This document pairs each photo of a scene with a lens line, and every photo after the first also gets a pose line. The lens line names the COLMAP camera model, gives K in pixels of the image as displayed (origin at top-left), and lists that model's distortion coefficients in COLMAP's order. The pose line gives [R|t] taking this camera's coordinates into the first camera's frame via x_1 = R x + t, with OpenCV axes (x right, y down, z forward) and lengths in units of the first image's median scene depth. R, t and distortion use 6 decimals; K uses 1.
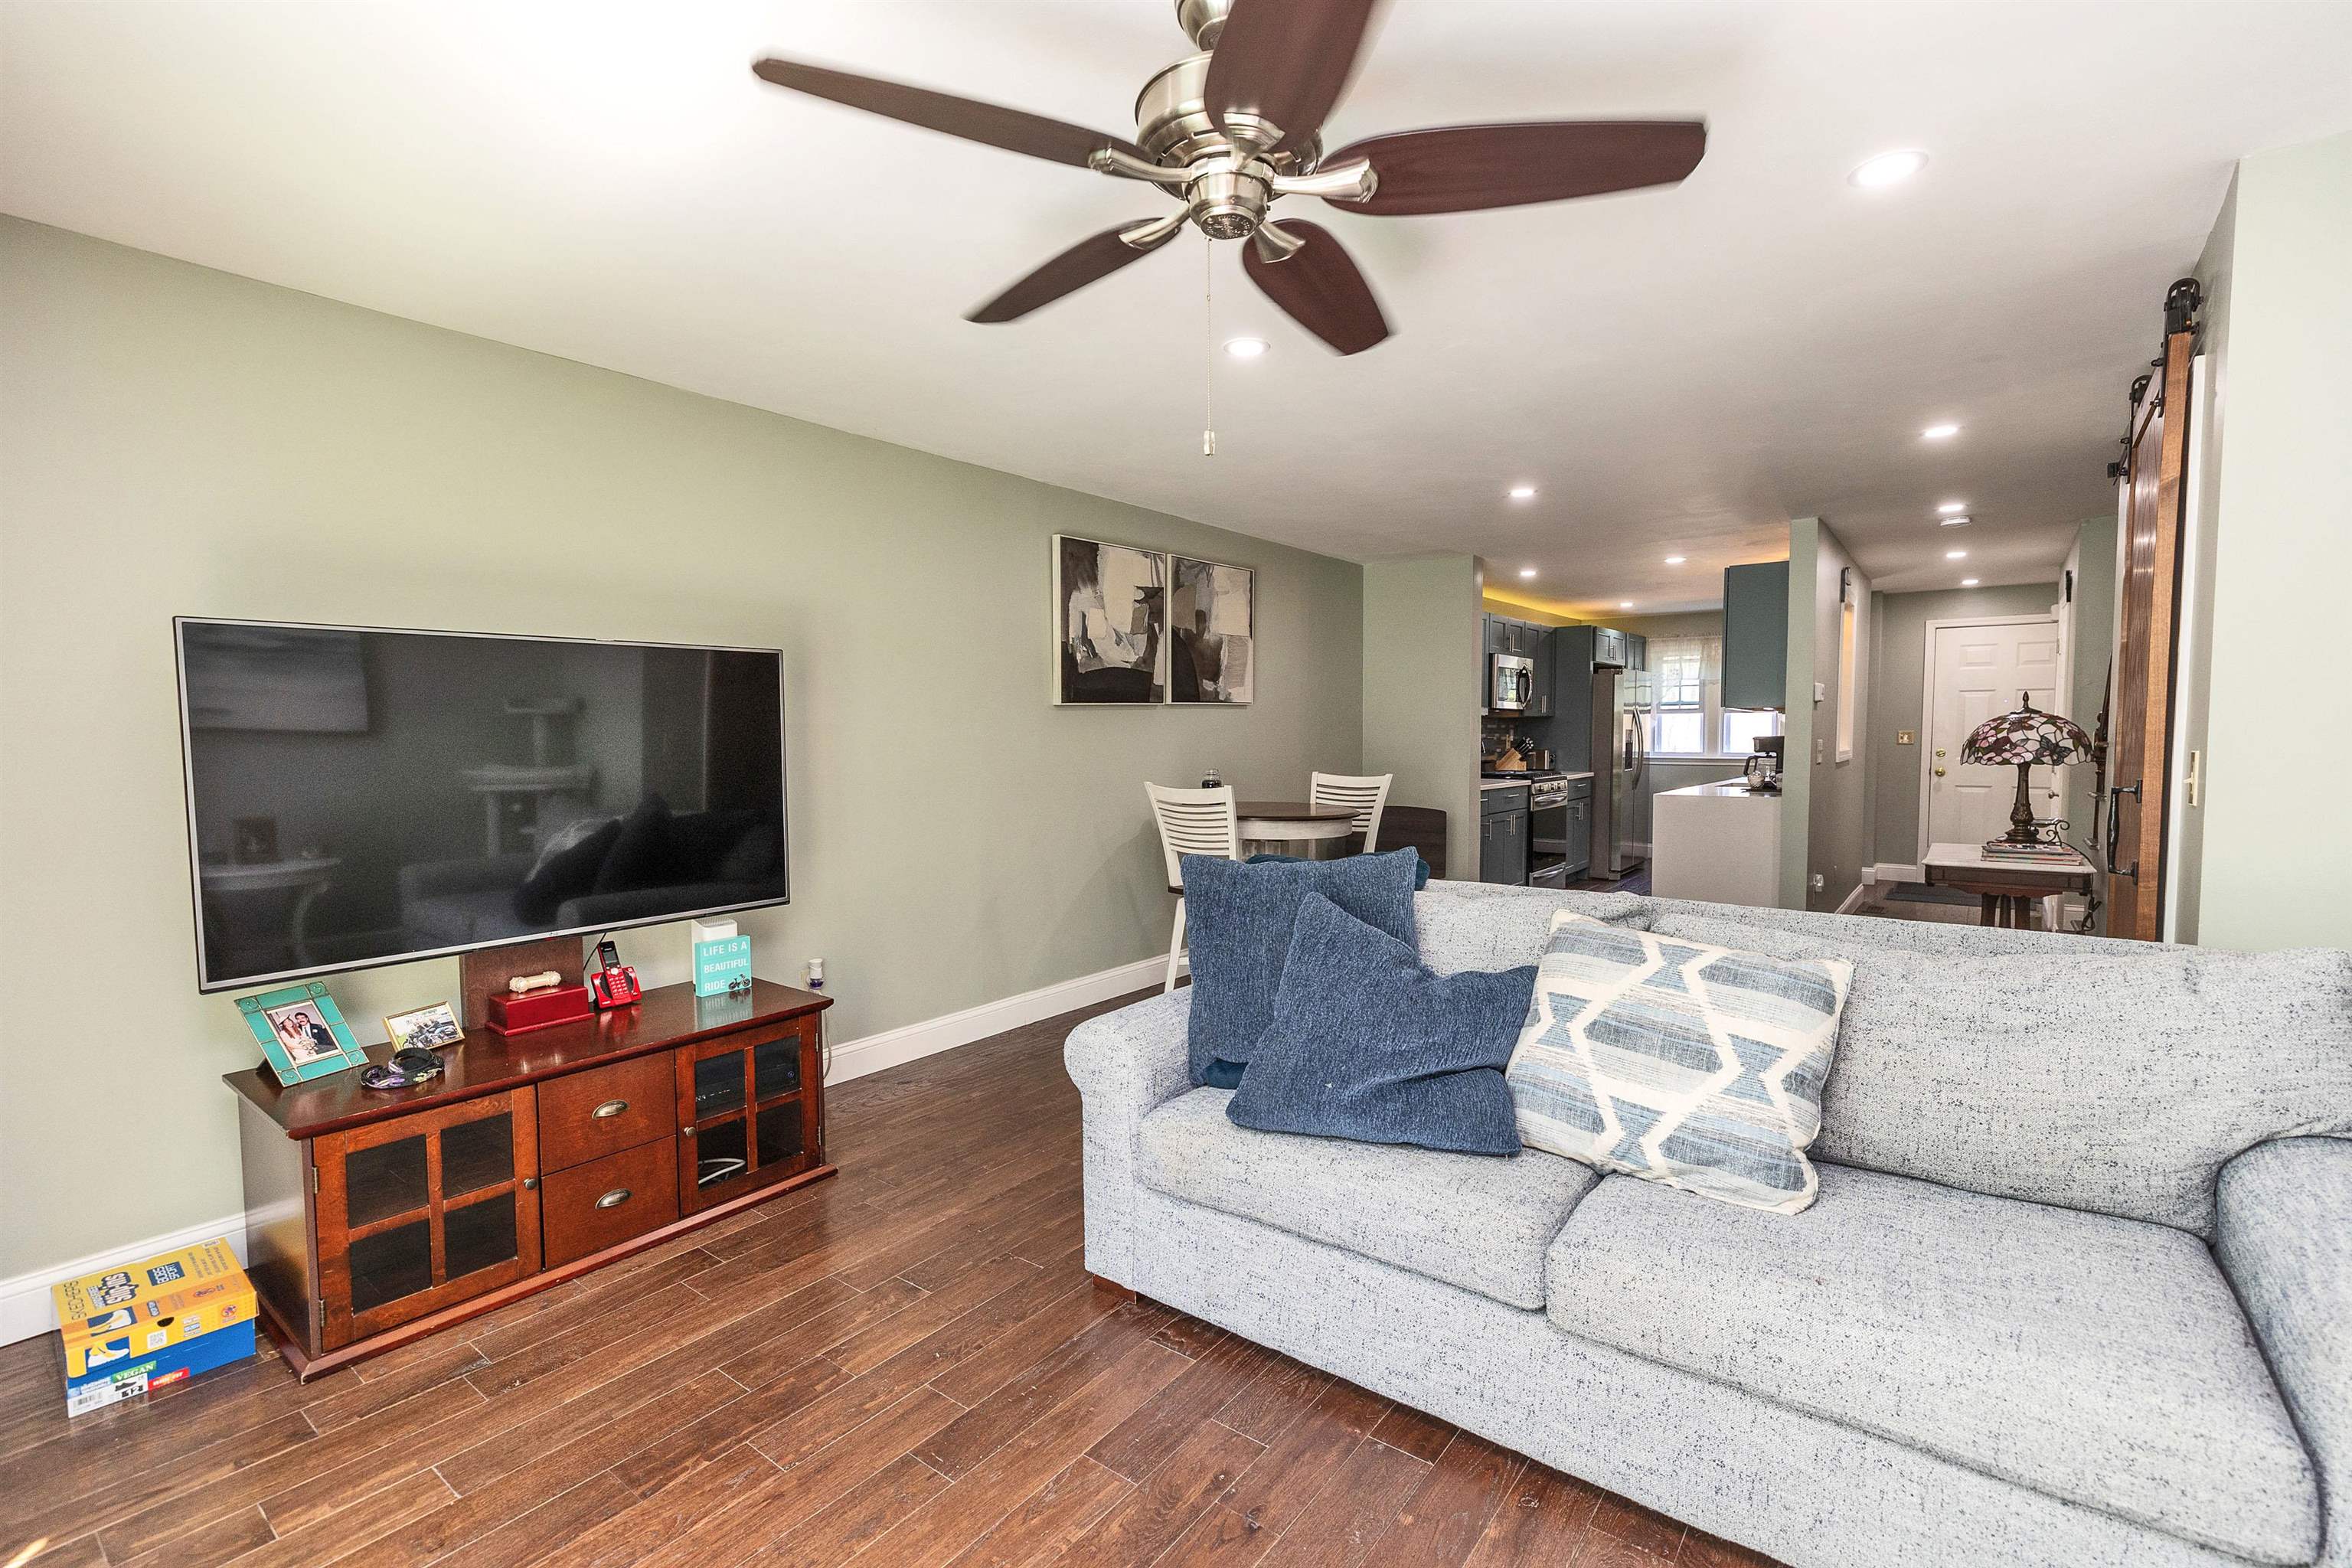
lens RADIAL K [[1058.9, 0, 1176.0], [0, 1058.9, 784.0], [0, 0, 1]] dist [0.003551, -0.000075]
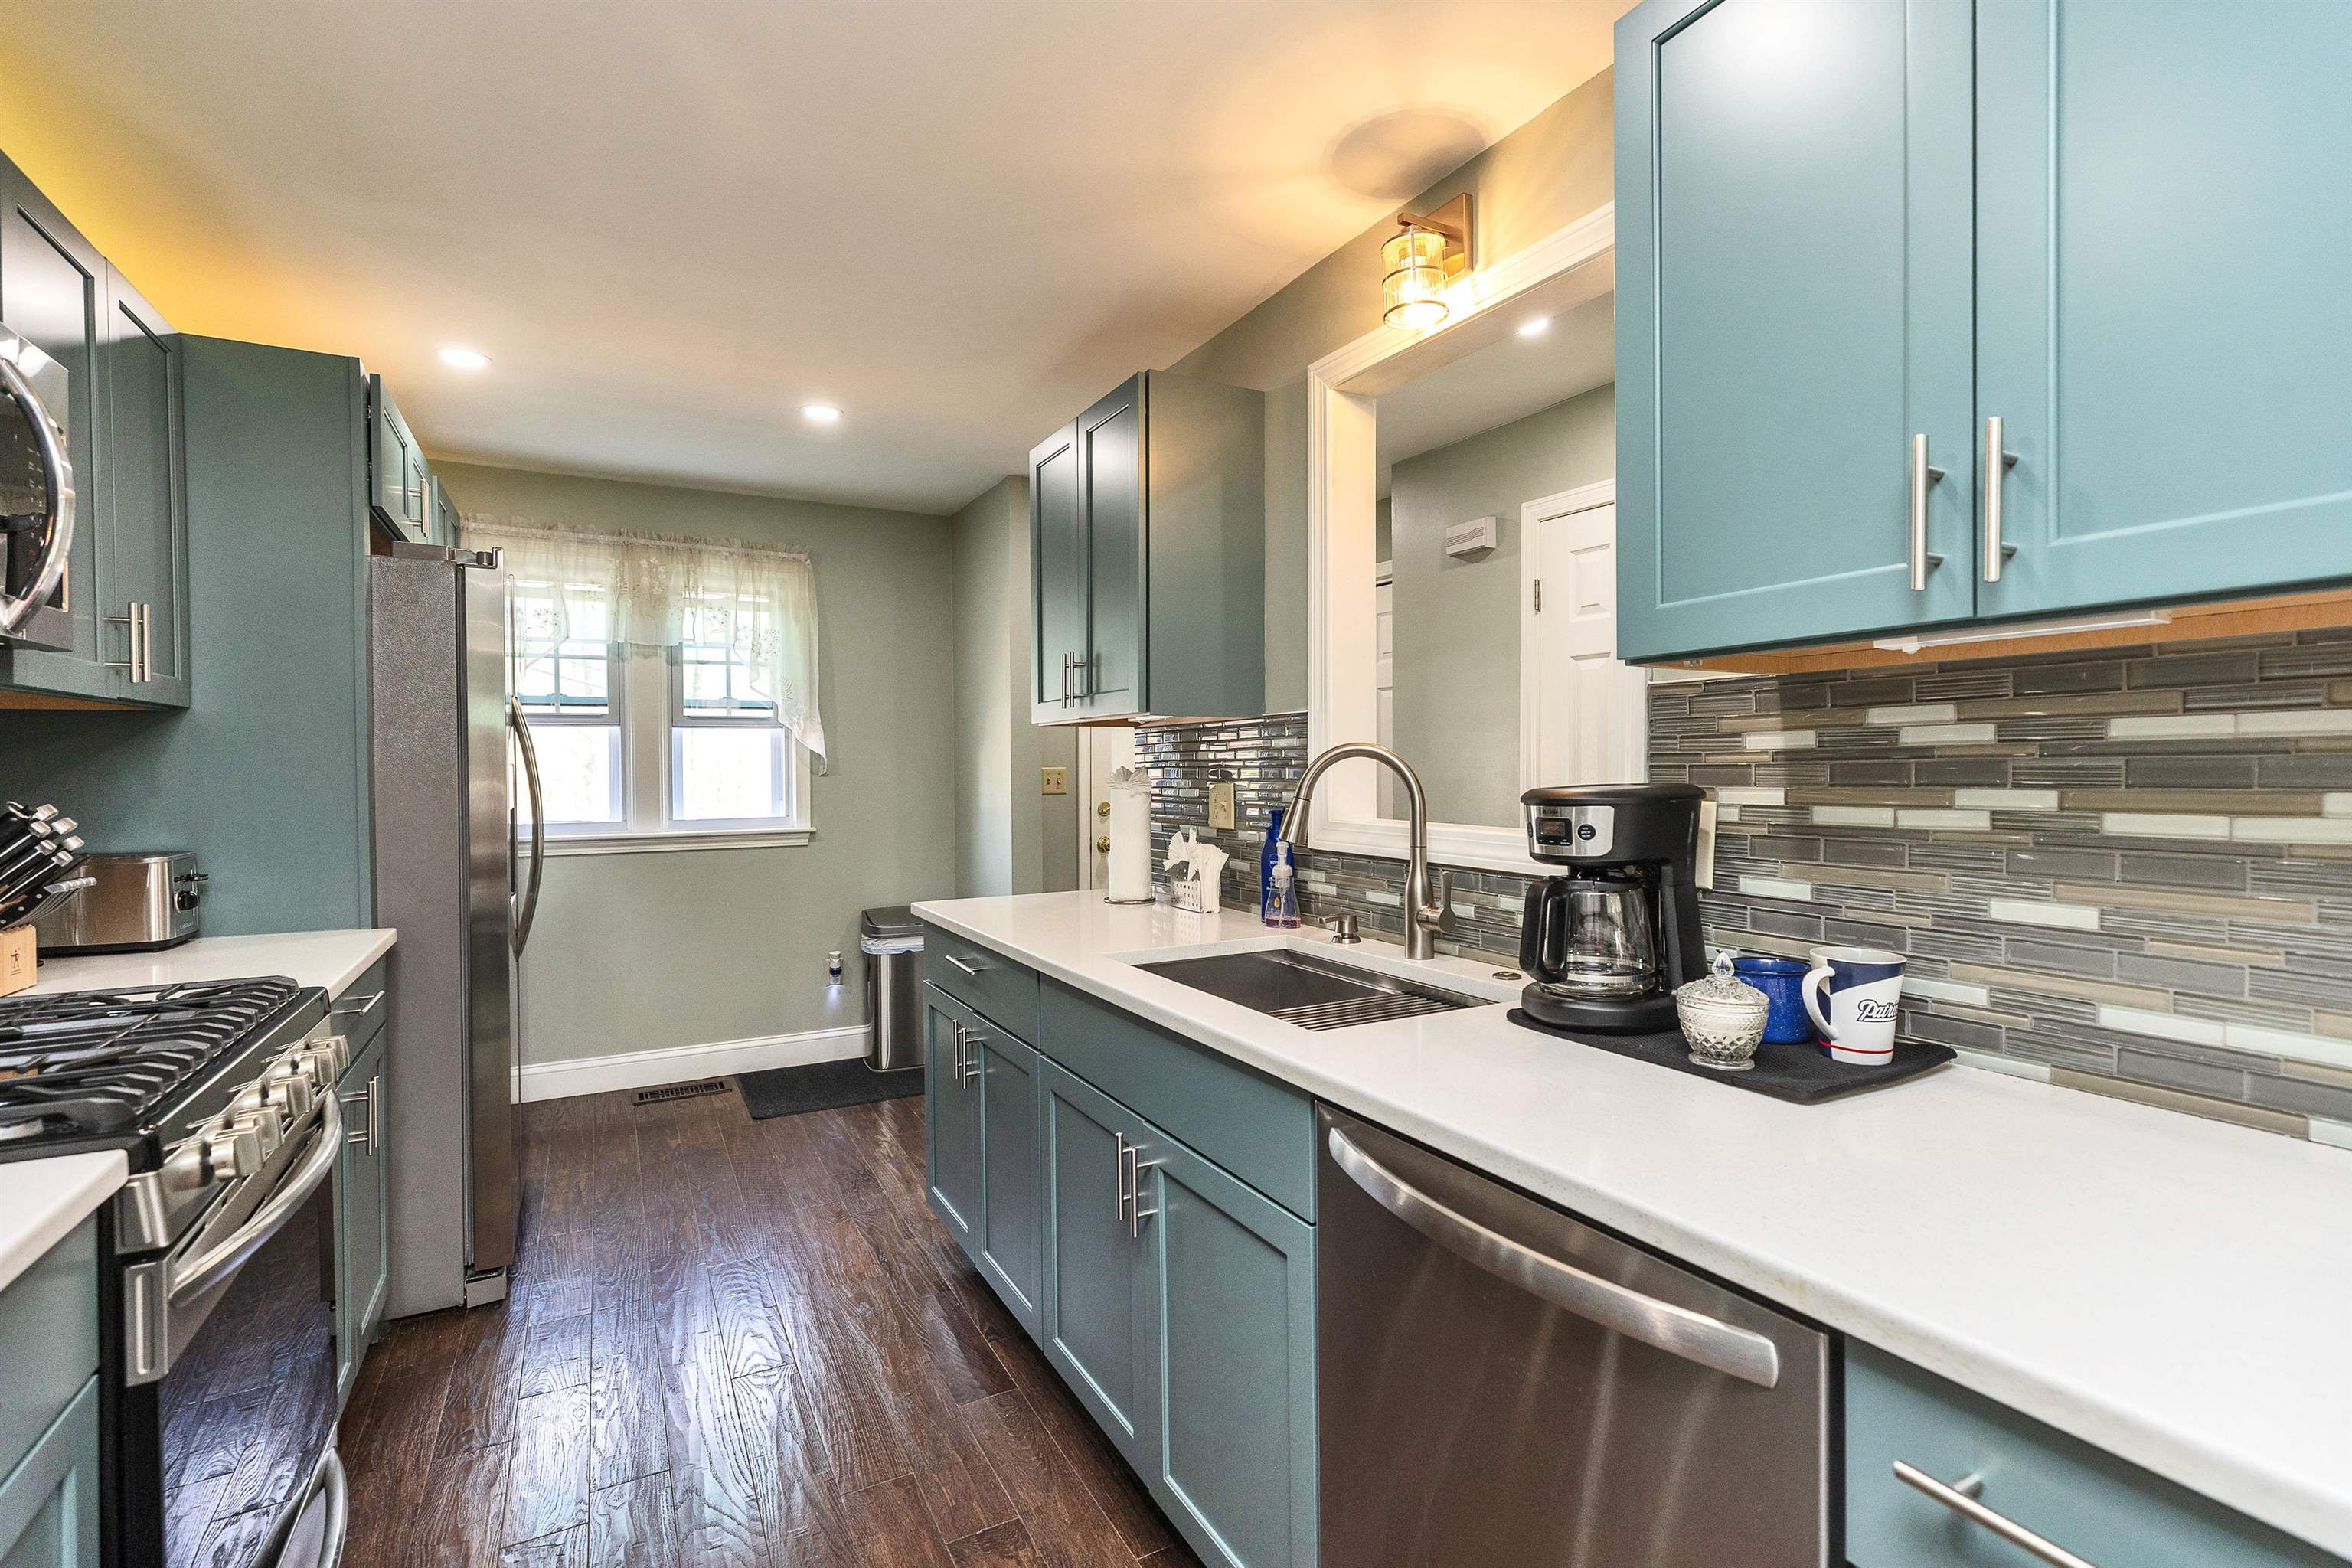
lens RADIAL K [[1058.9, 0, 1176.0], [0, 1058.9, 784.0], [0, 0, 1]] dist [0.003551, -0.000075]
pose [[0.396993, -0.012935, 0.917731, 0.229440], [0.048632, 0.998792, -0.006960, -0.035026], [-0.916532, 0.047395, 0.397143, 0.712322]]
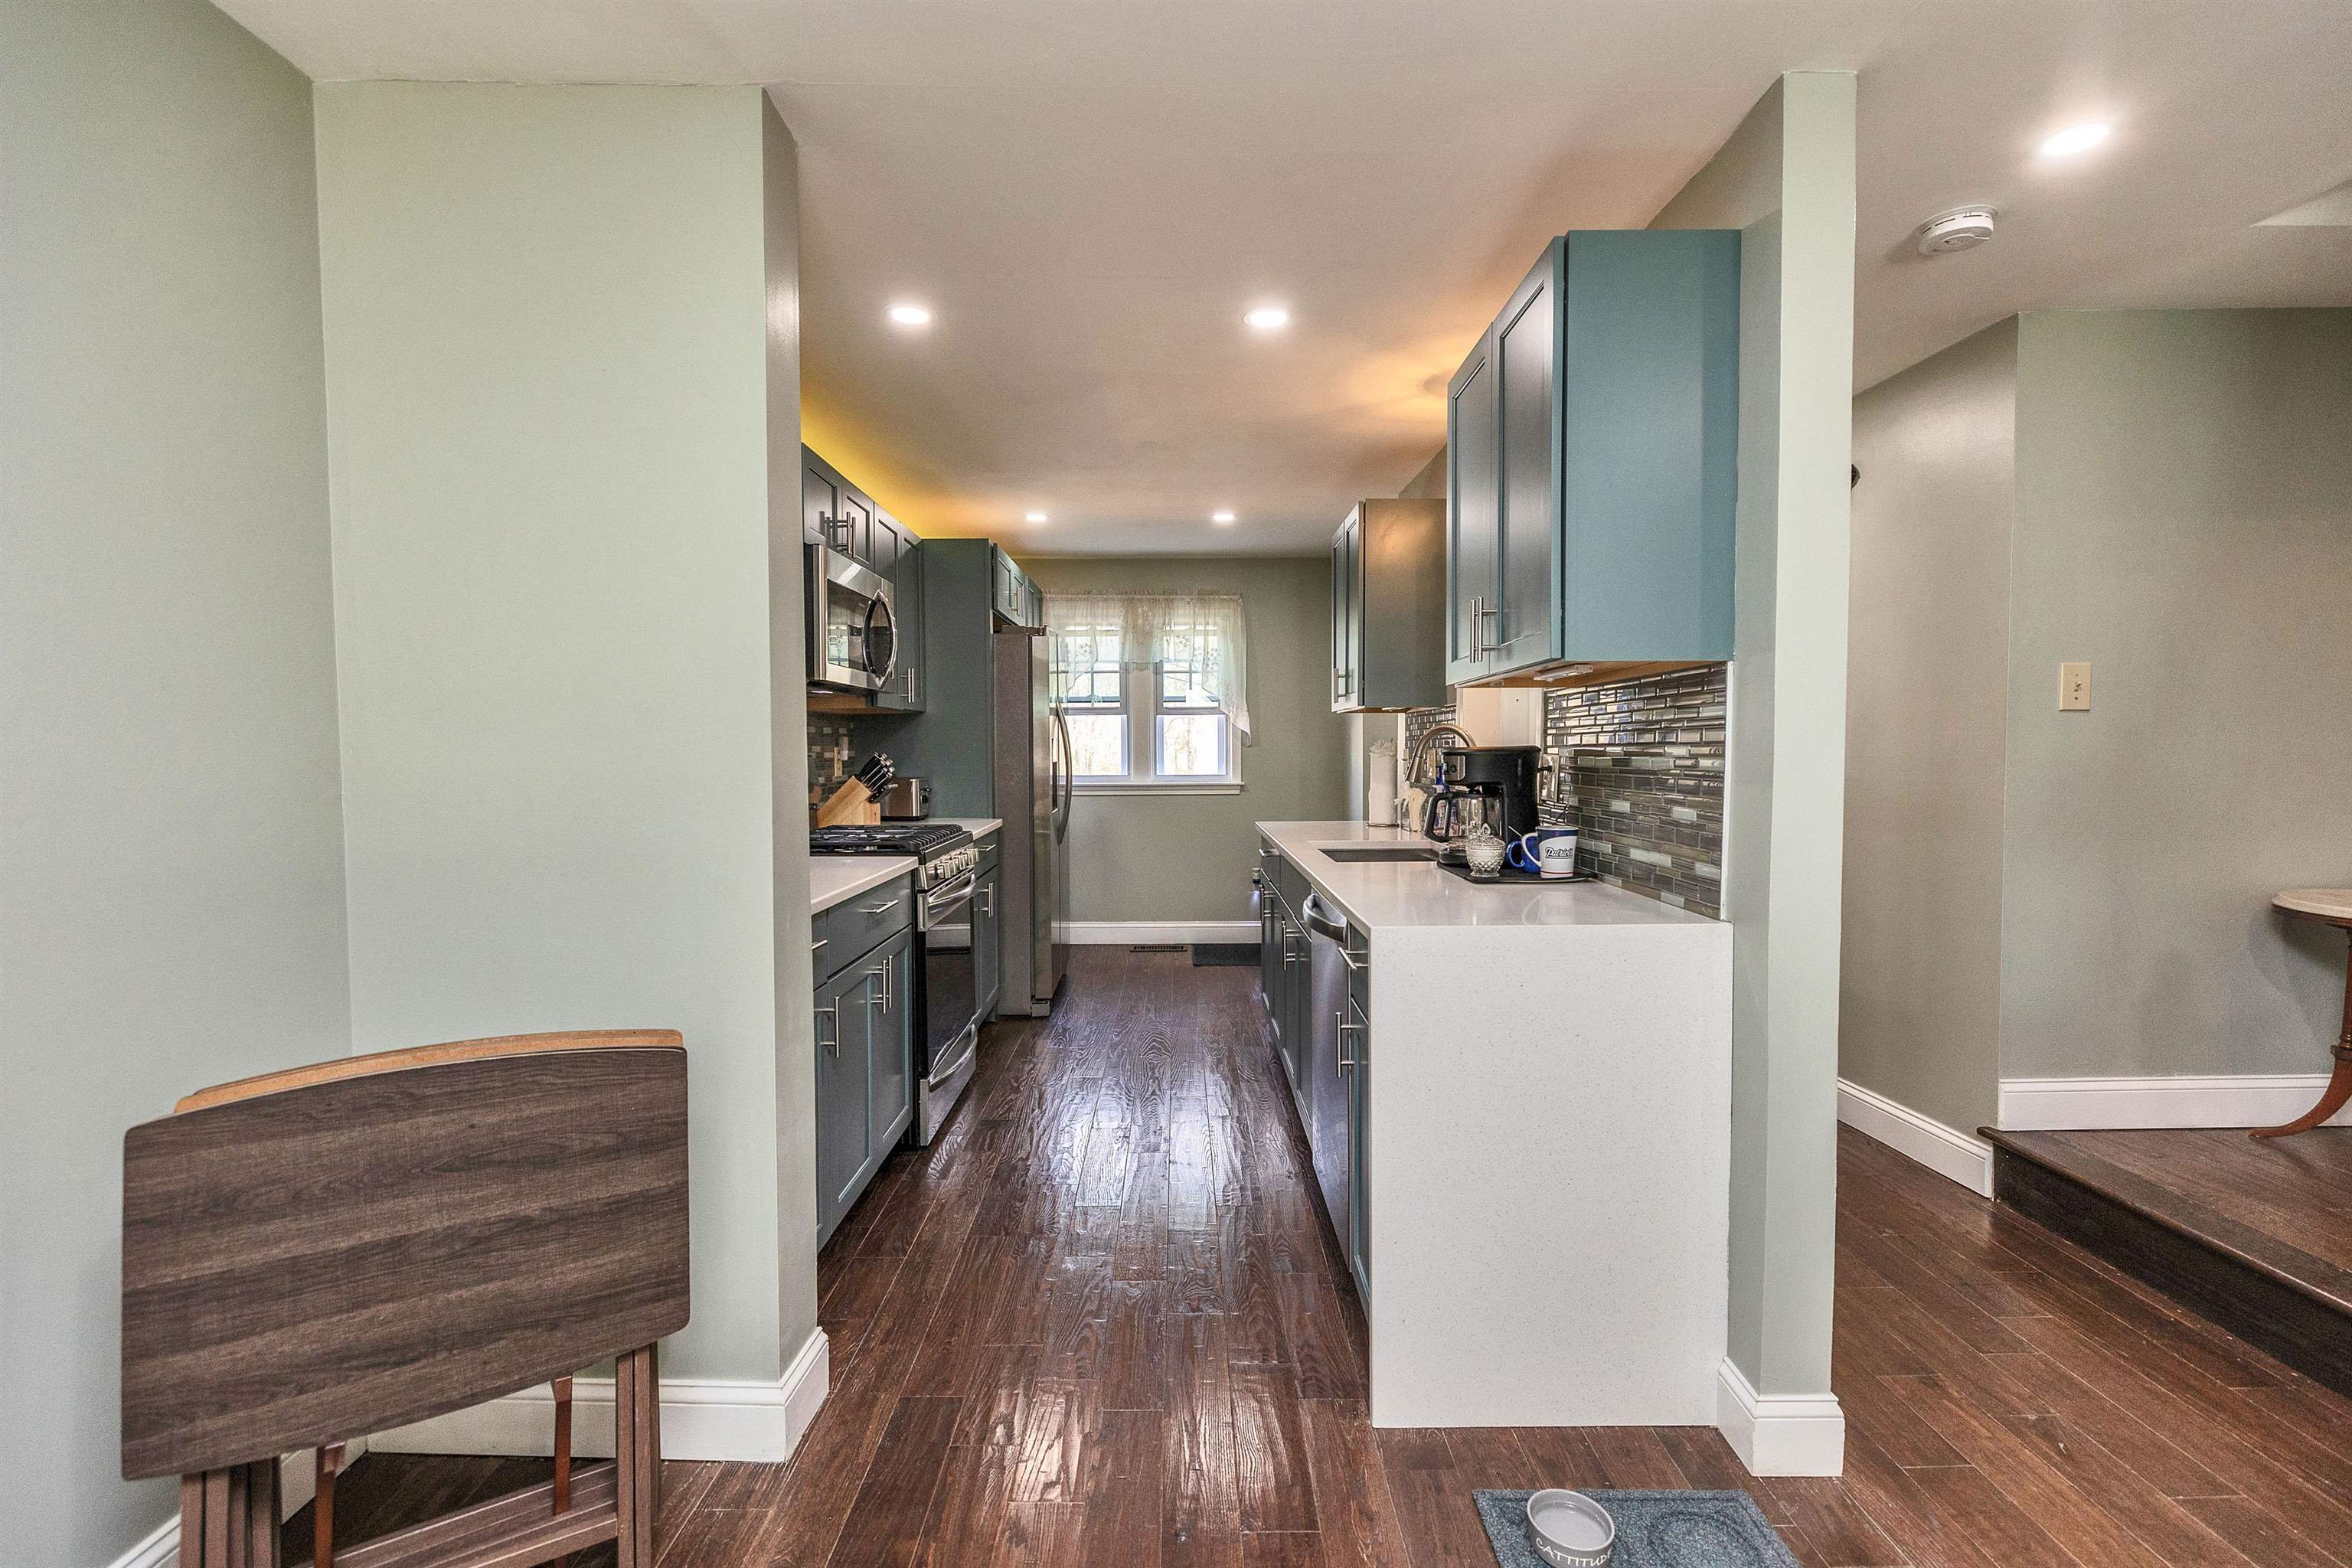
lens RADIAL K [[1049.2, 0, 1176.0], [0, 1049.2, 784.0], [0, 0, 1]] dist [0.000454, 0.000751]
pose [[0.788805, -0.021308, 0.614274, 0.141659], [0.031302, 0.999495, -0.005525, -0.022654], [-0.613846, 0.023586, 0.789073, 0.530893]]
